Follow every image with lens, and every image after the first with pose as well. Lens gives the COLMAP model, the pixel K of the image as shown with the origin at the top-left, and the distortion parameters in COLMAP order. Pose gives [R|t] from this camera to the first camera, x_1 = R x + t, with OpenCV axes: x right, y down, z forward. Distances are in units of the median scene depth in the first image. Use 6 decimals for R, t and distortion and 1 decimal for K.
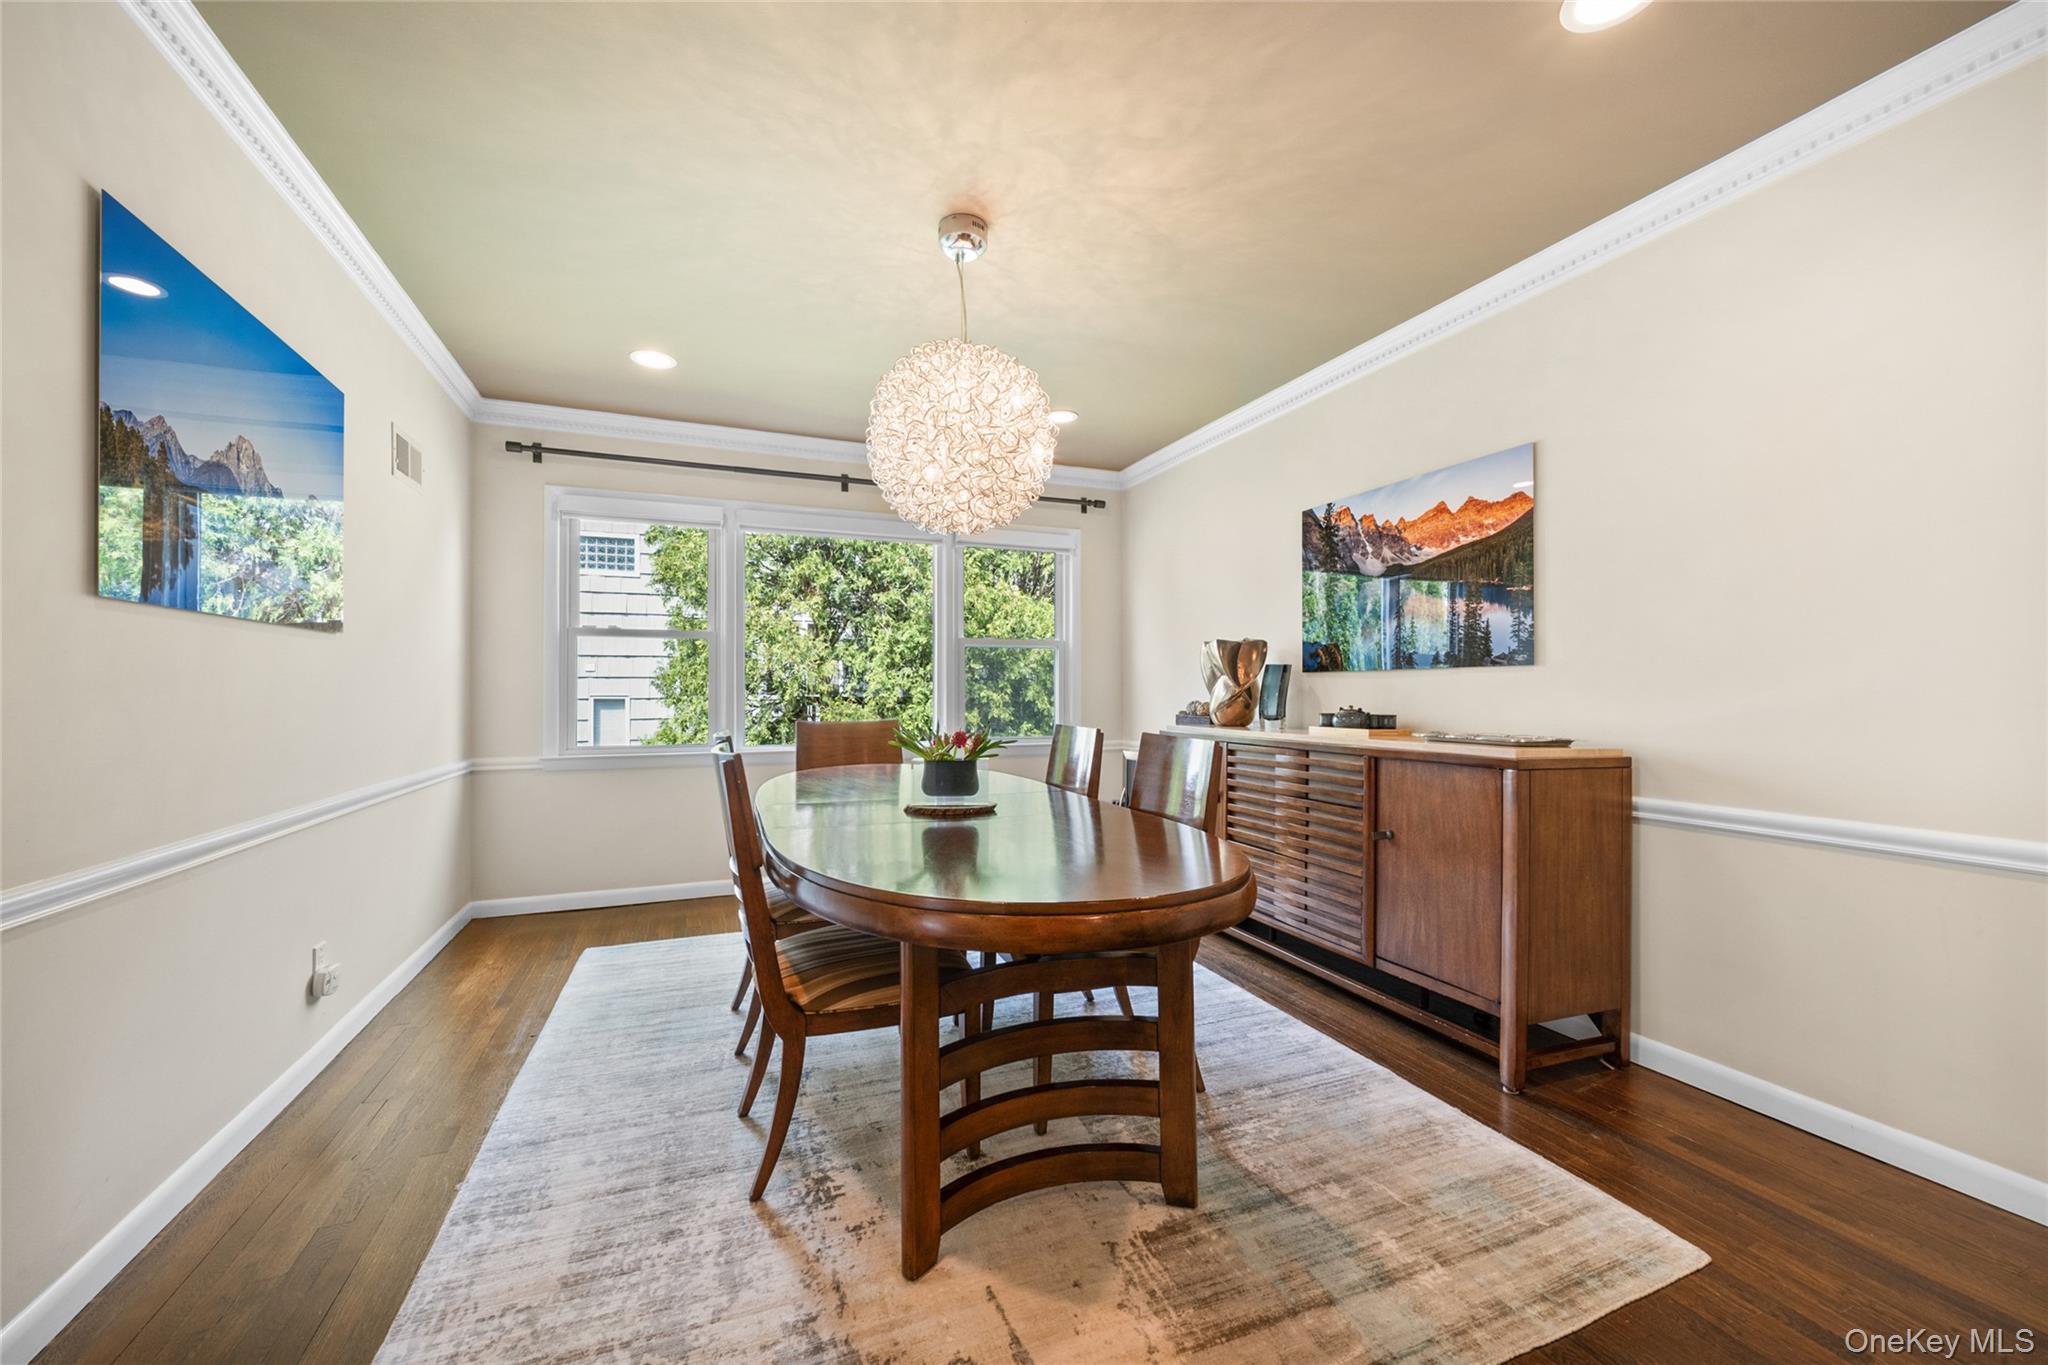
lens RADIAL K [[802.3, 0, 1021.4], [0, 802.3, 687.1], [0, 0, 1]] dist [-0.004366, -0.000171]
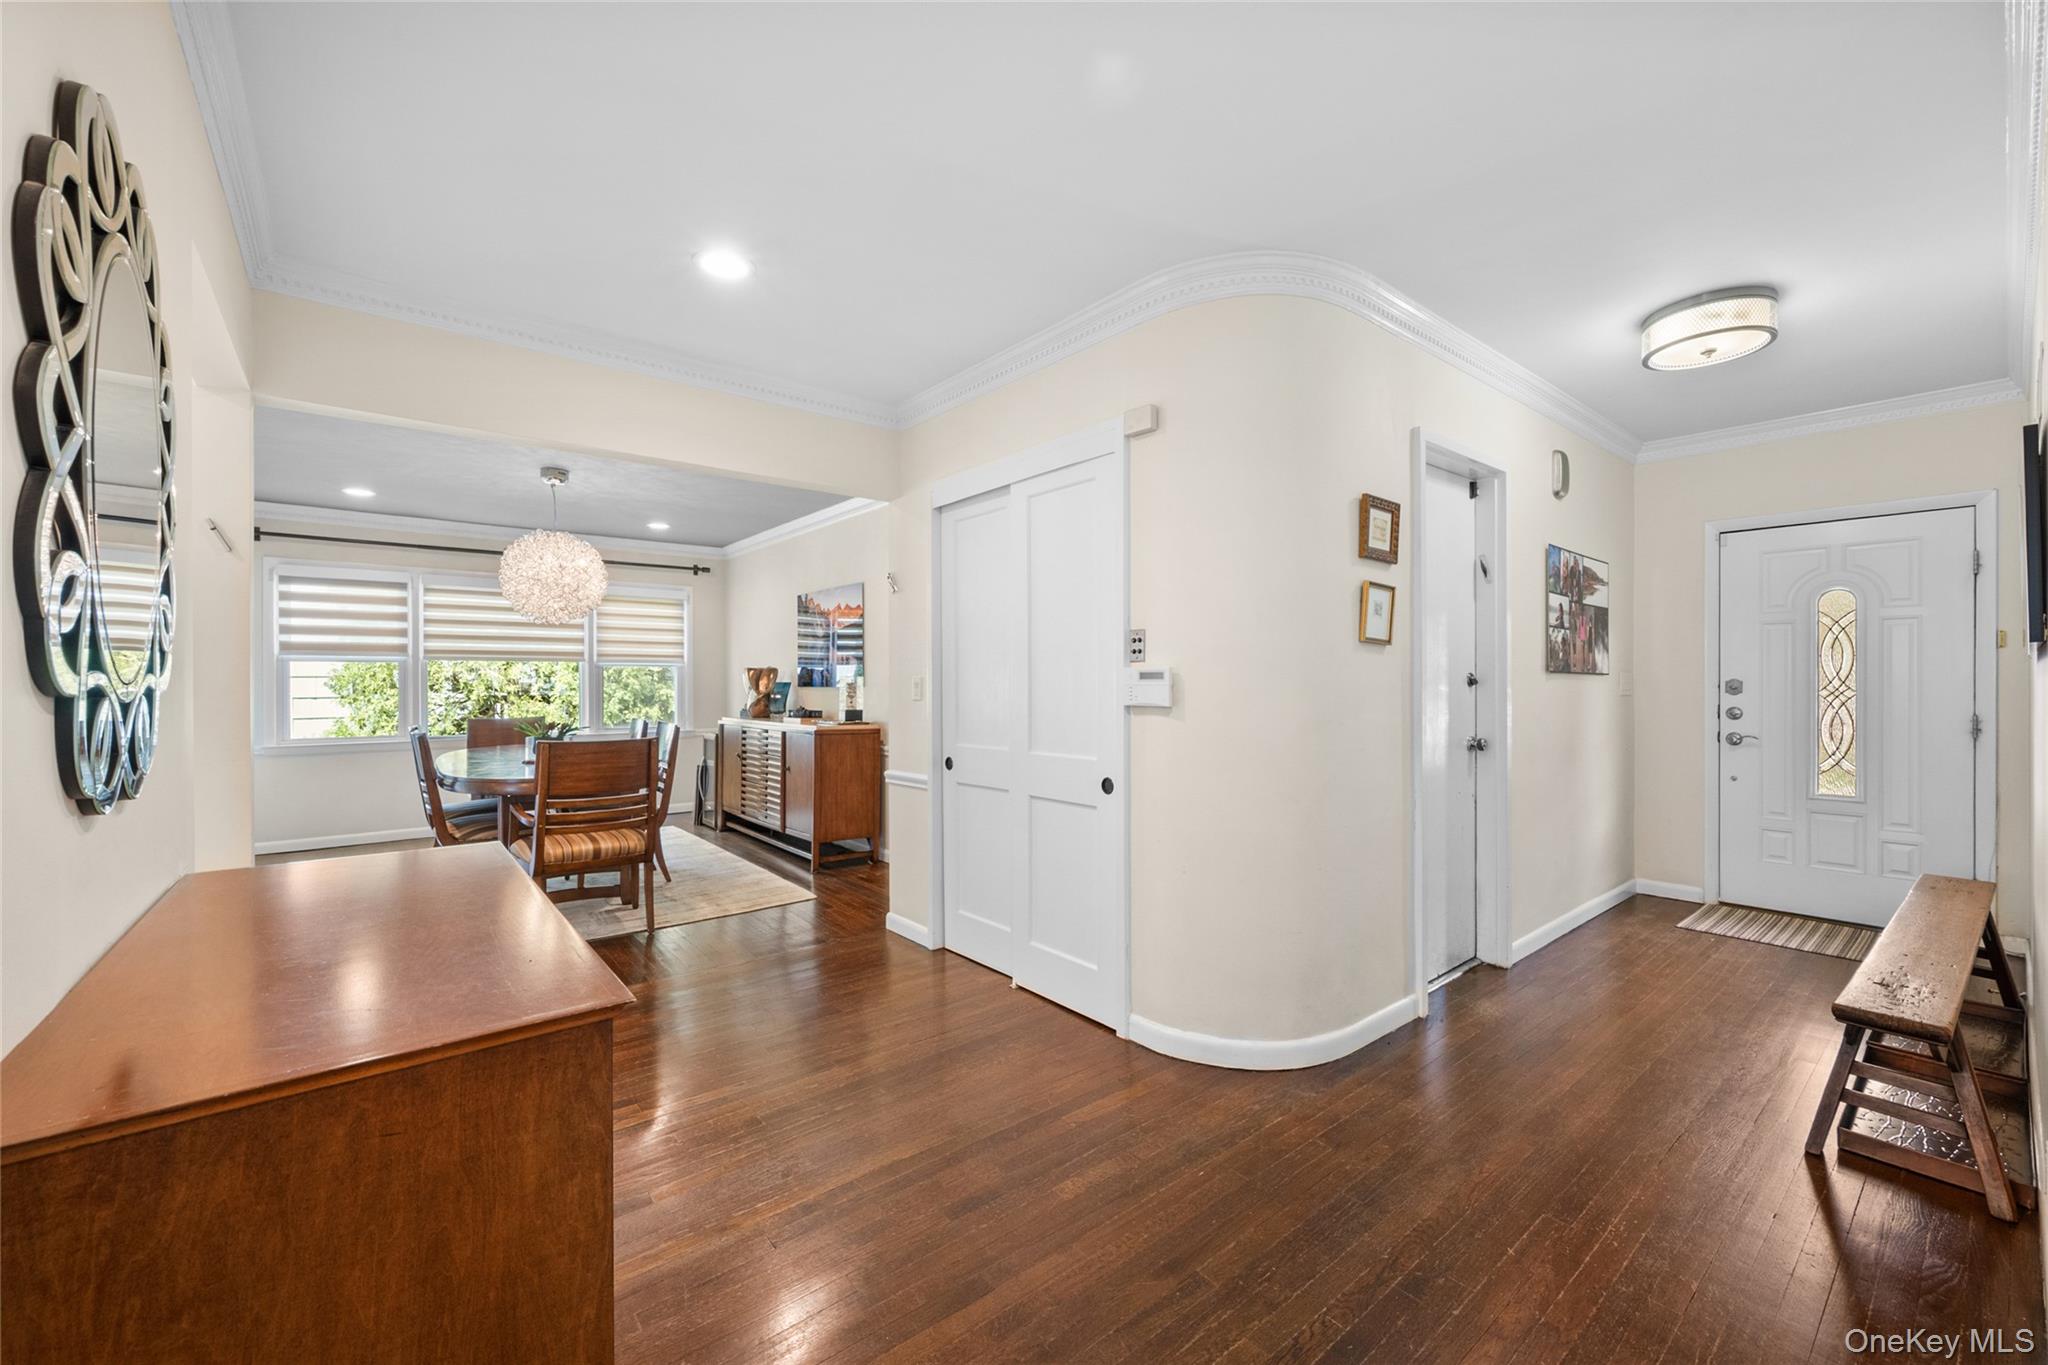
lens RADIAL K [[802.3, 0, 1029.0], [0, 802.3, 684.9], [0, 0, 1]] dist [-0.004366, -0.000171]
pose [[0.951977, -0.003426, 0.306151, 0.273443], [0.000672, 0.999958, 0.009103, -0.035284], [-0.306169, -0.008460, 0.951939, -0.788247]]
